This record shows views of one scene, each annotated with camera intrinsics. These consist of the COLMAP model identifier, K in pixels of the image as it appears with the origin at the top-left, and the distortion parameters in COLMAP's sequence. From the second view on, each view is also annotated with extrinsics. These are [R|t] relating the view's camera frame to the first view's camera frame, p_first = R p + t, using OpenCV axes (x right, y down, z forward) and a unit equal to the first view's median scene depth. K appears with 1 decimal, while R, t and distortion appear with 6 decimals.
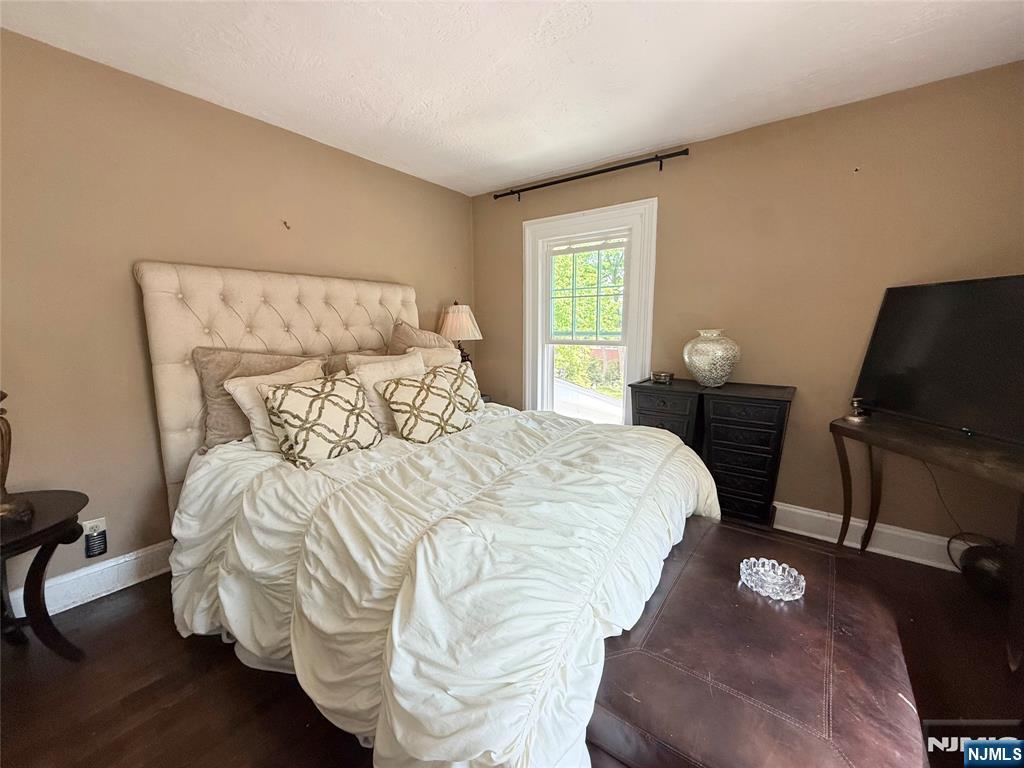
lens RADIAL K [[406.9, 0, 510.6], [0, 406.9, 382.6], [0, 0, 1]] dist [-0.001170, 0.000450]
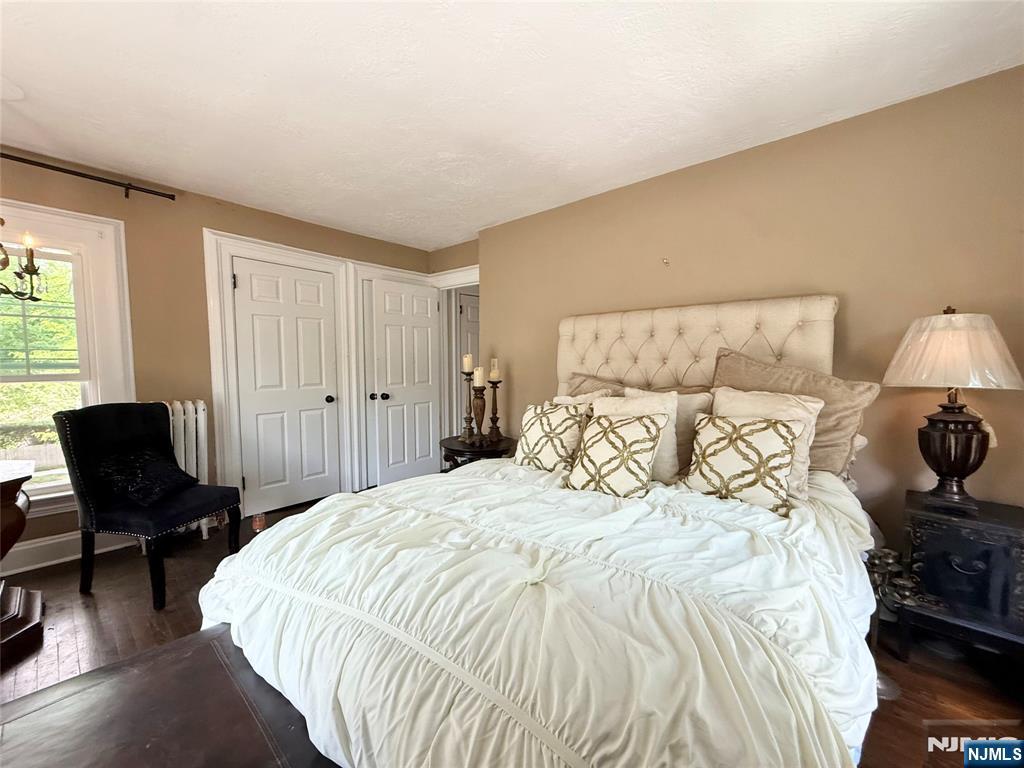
lens RADIAL K [[406.9, 0, 512.2], [0, 406.9, 384.6], [0, 0, 1]] dist [-0.001170, 0.000450]
pose [[-0.081582, 0.061738, -0.994753, 0.616112], [-0.137412, 0.987851, 0.072579, -0.111825], [0.987149, 0.142612, -0.072108, 0.832065]]
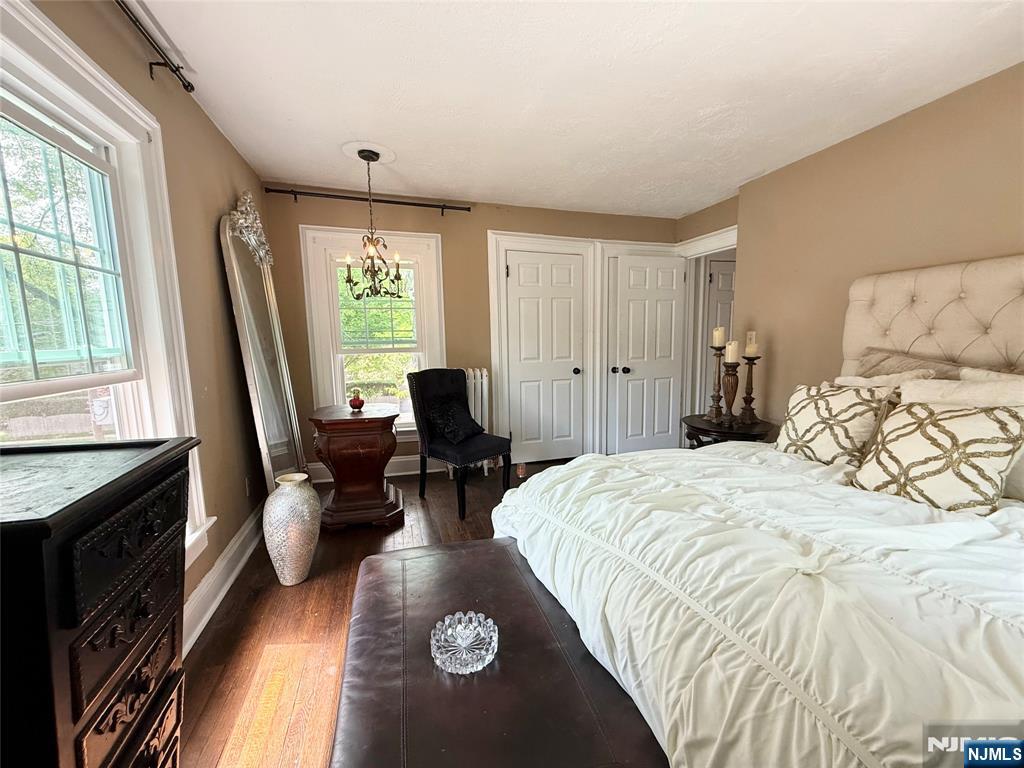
lens RADIAL K [[406.9, 0, 511.5], [0, 406.9, 384.5], [0, 0, 1]] dist [-0.001170, 0.000450]
pose [[-0.599466, 0.103627, -0.793664, 0.670237], [-0.095744, 0.975180, 0.199644, -0.109104], [0.794653, 0.195668, -0.574665, 0.817187]]
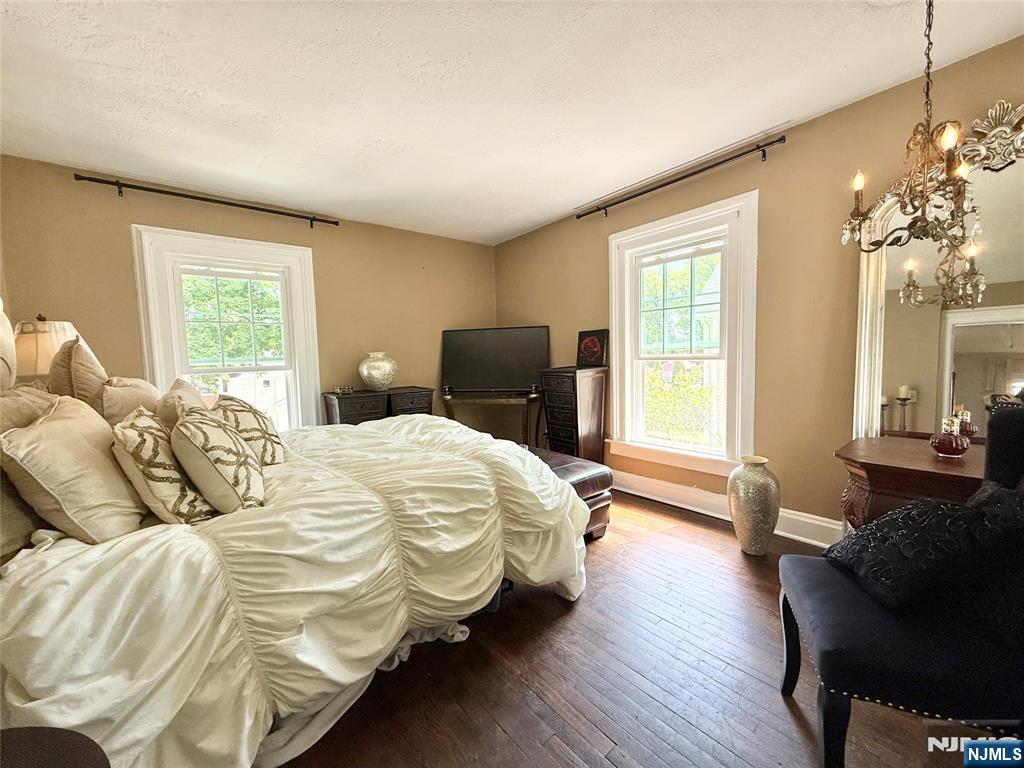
lens RADIAL K [[406.9, 0, 506.8], [0, 406.9, 387.4], [0, 0, 1]] dist [-0.001170, 0.000450]
pose [[0.248937, -0.079202, 0.965276, -0.910466], [0.164973, 0.985553, 0.038321, 0.016990], [-0.954366, 0.149705, 0.258407, 0.220041]]
